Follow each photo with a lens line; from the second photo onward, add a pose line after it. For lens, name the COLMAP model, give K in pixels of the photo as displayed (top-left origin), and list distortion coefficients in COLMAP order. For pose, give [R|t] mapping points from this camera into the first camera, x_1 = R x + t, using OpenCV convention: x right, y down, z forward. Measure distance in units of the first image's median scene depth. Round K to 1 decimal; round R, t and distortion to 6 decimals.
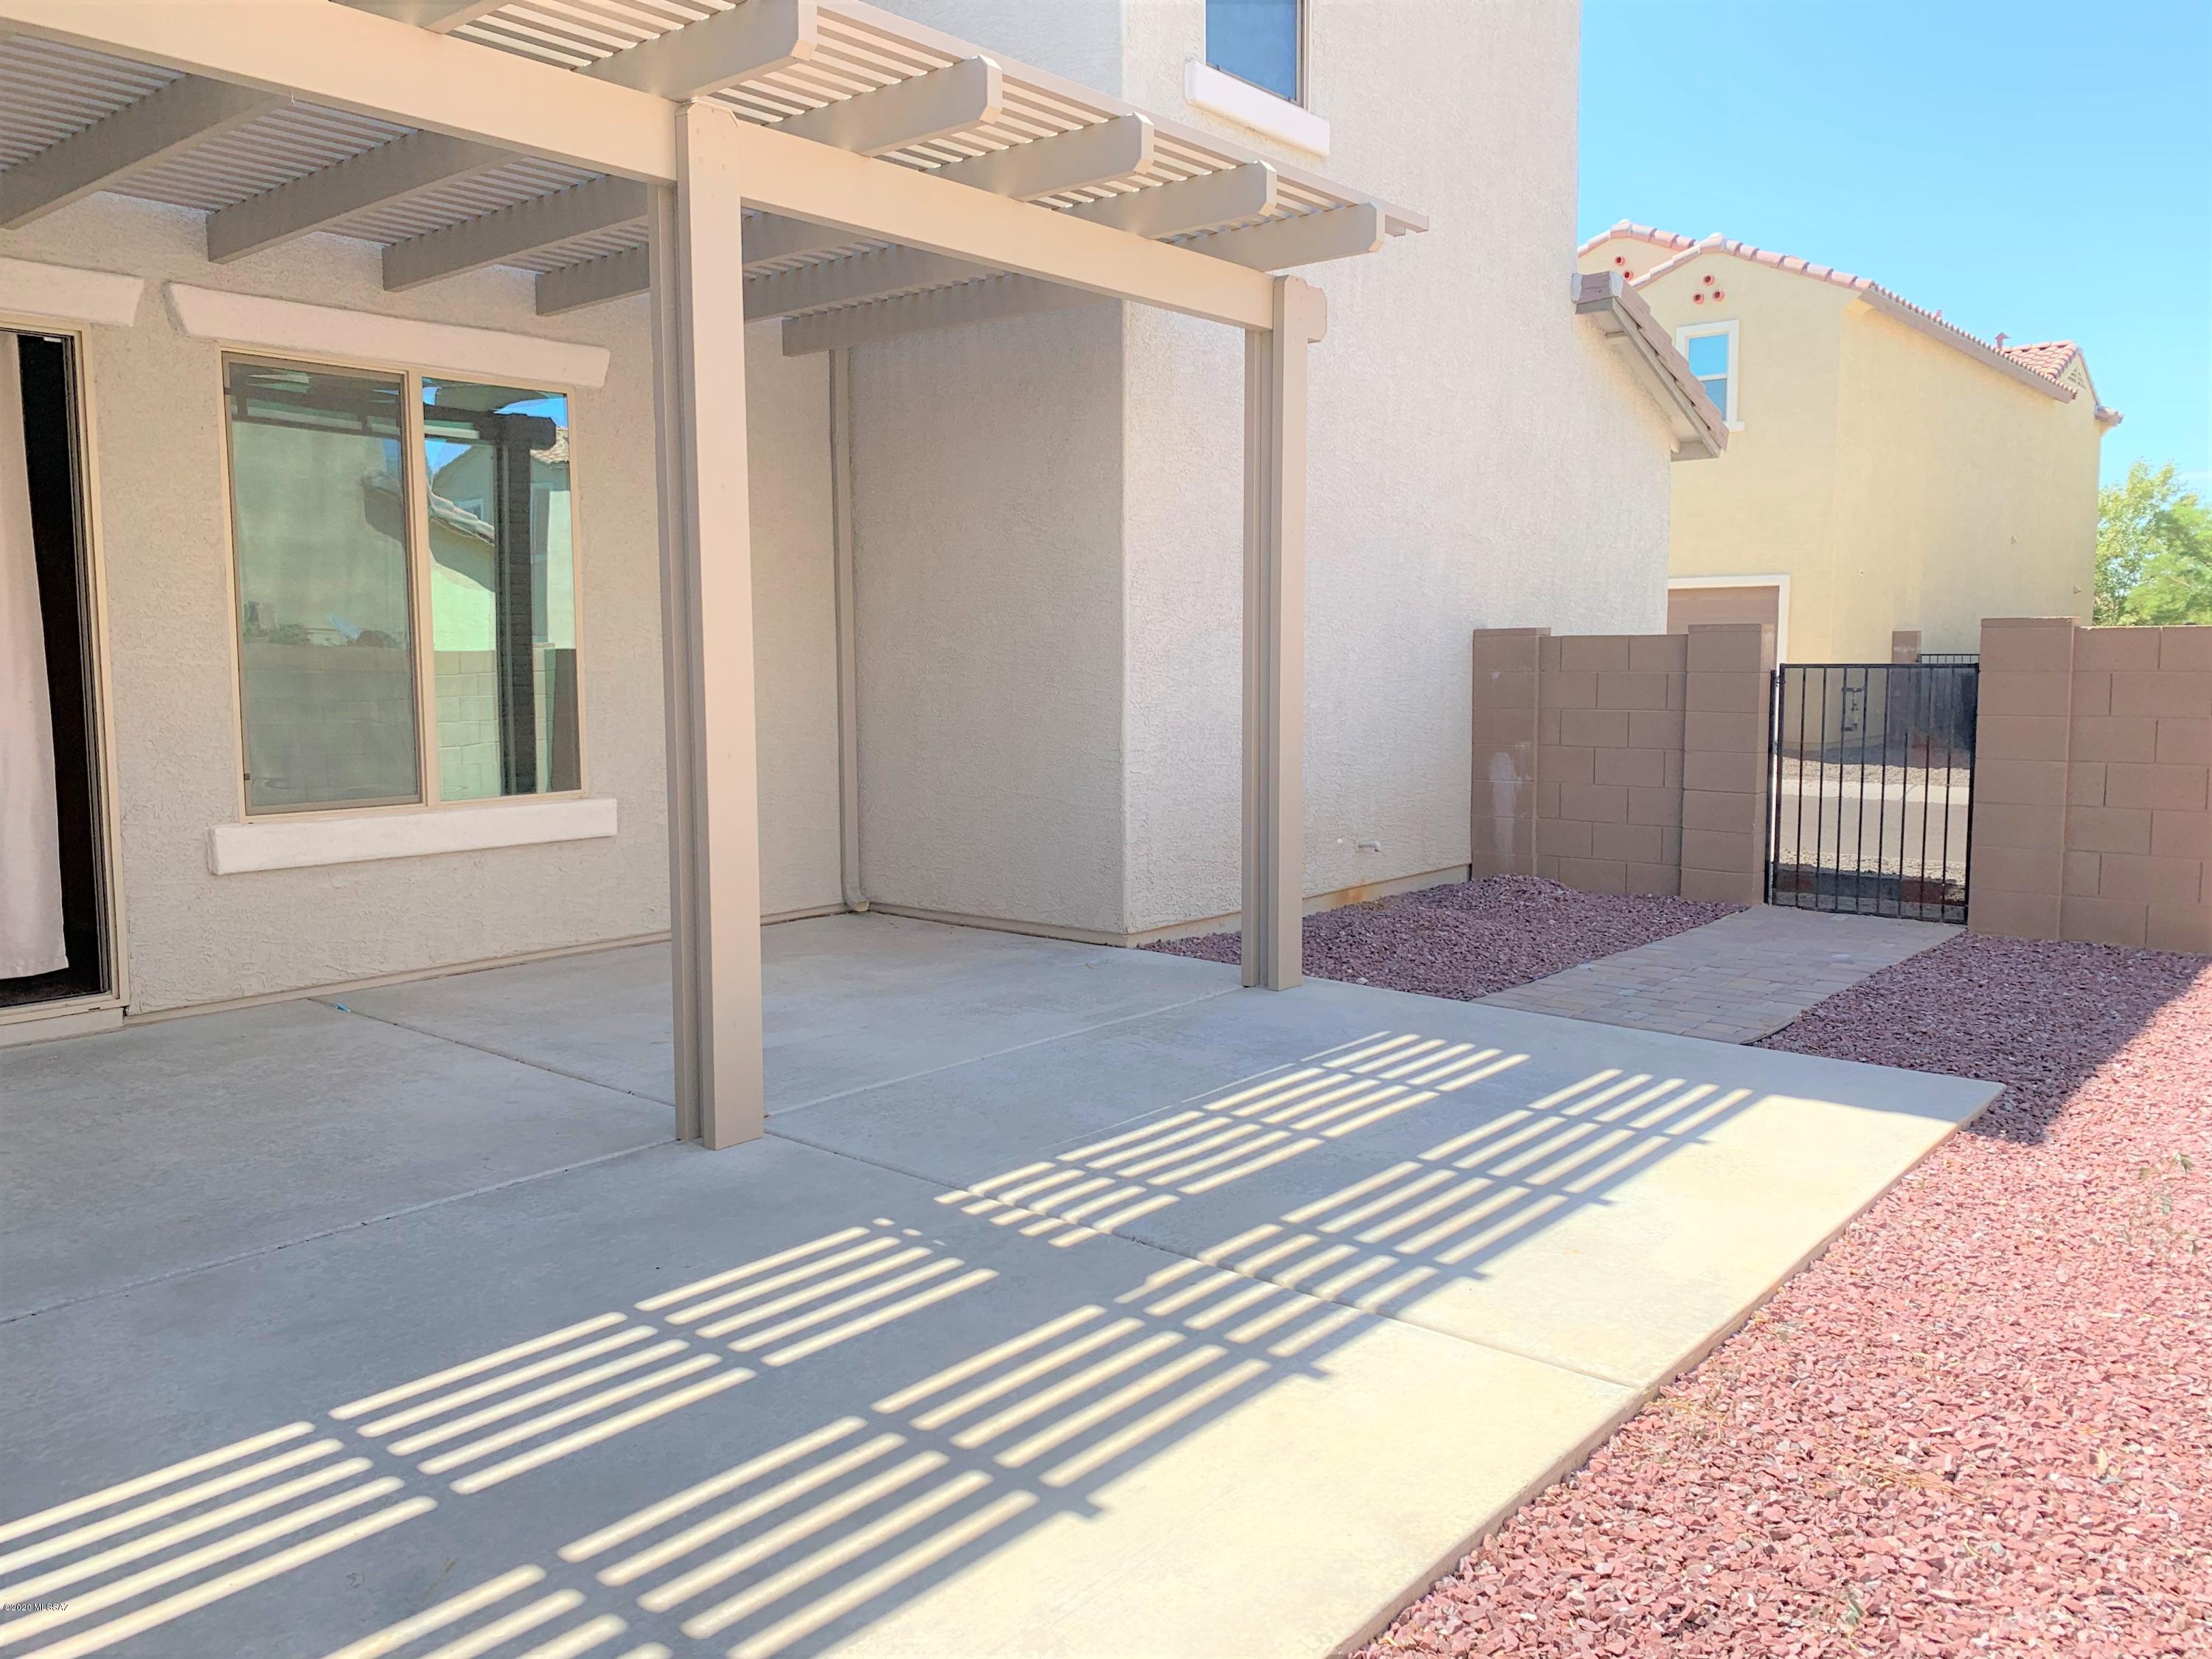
lens RADIAL K [[1786.8, 0, 1106.0], [0, 1786.8, 829.5], [0, 0, 1]] dist [0.004860, -0.060041]
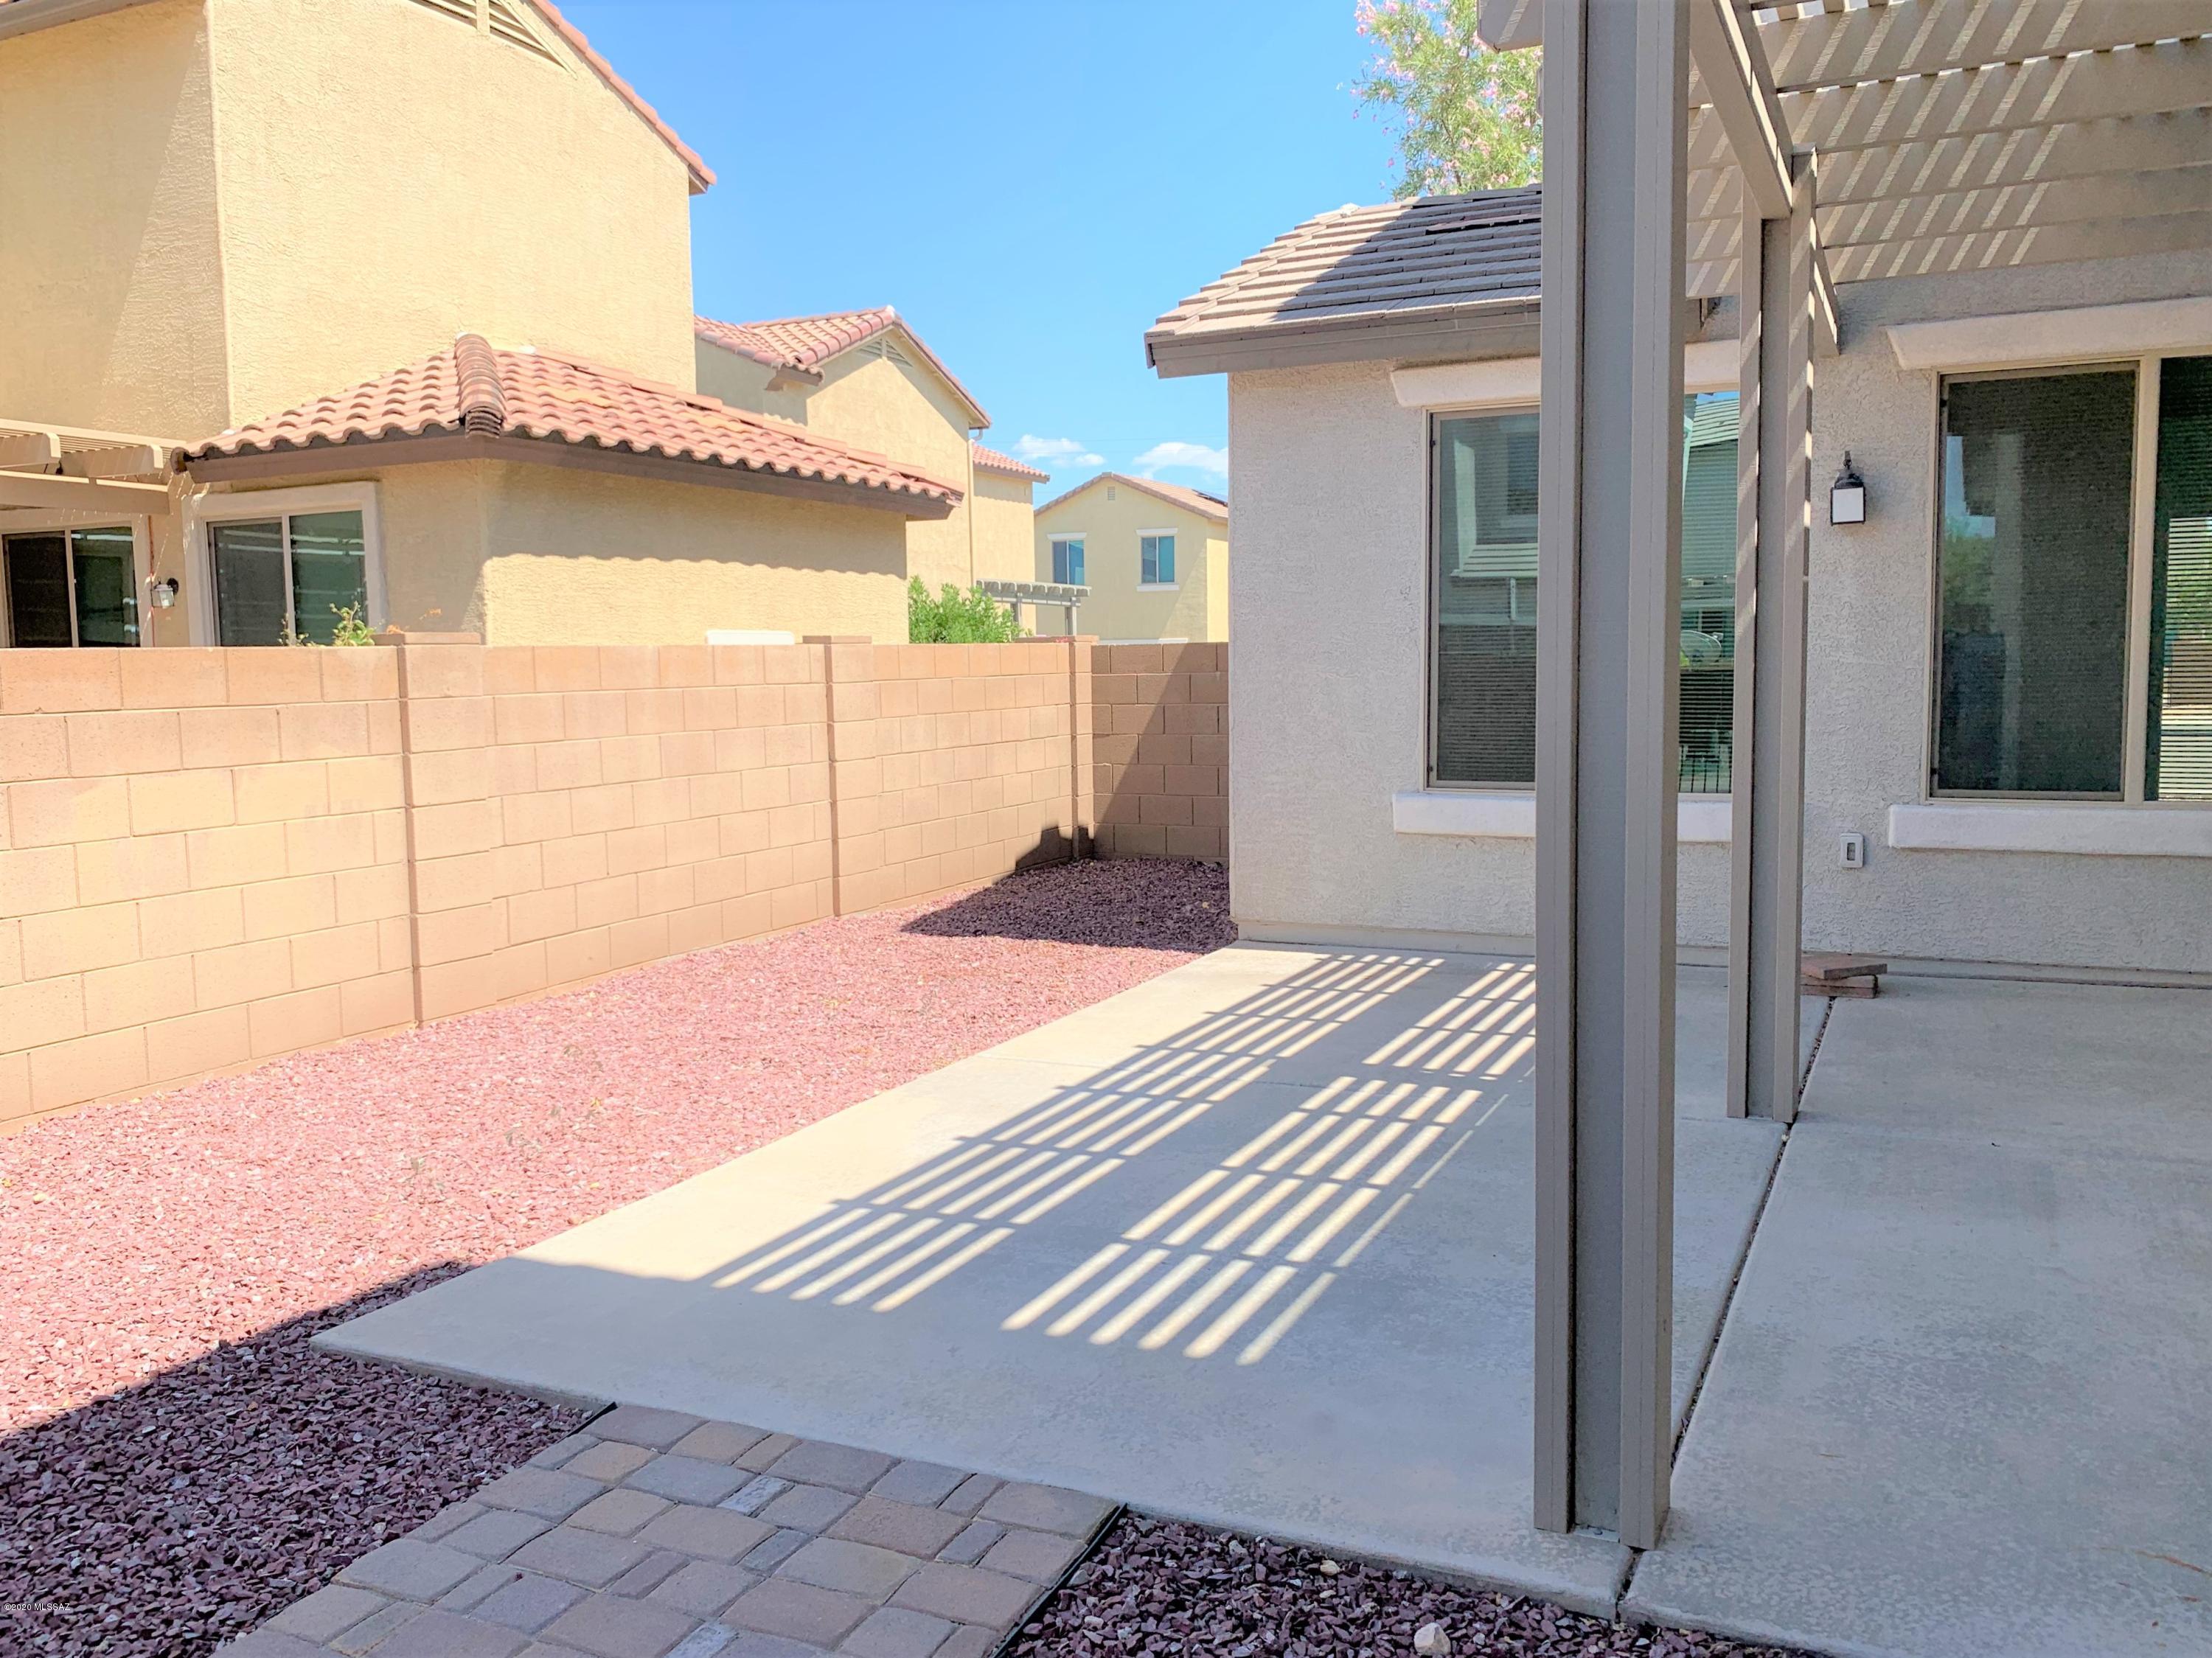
lens RADIAL K [[1786.6, 0, 1106.0], [0, 1786.6, 829.0], [0, 0, 1]] dist [0.004860, -0.060041]
pose [[-0.969381, 0.031699, -0.243505, 0.417206], [-0.013512, 0.983245, 0.181789, -0.188362], [0.245188, 0.179513, -0.952711, 1.883833]]
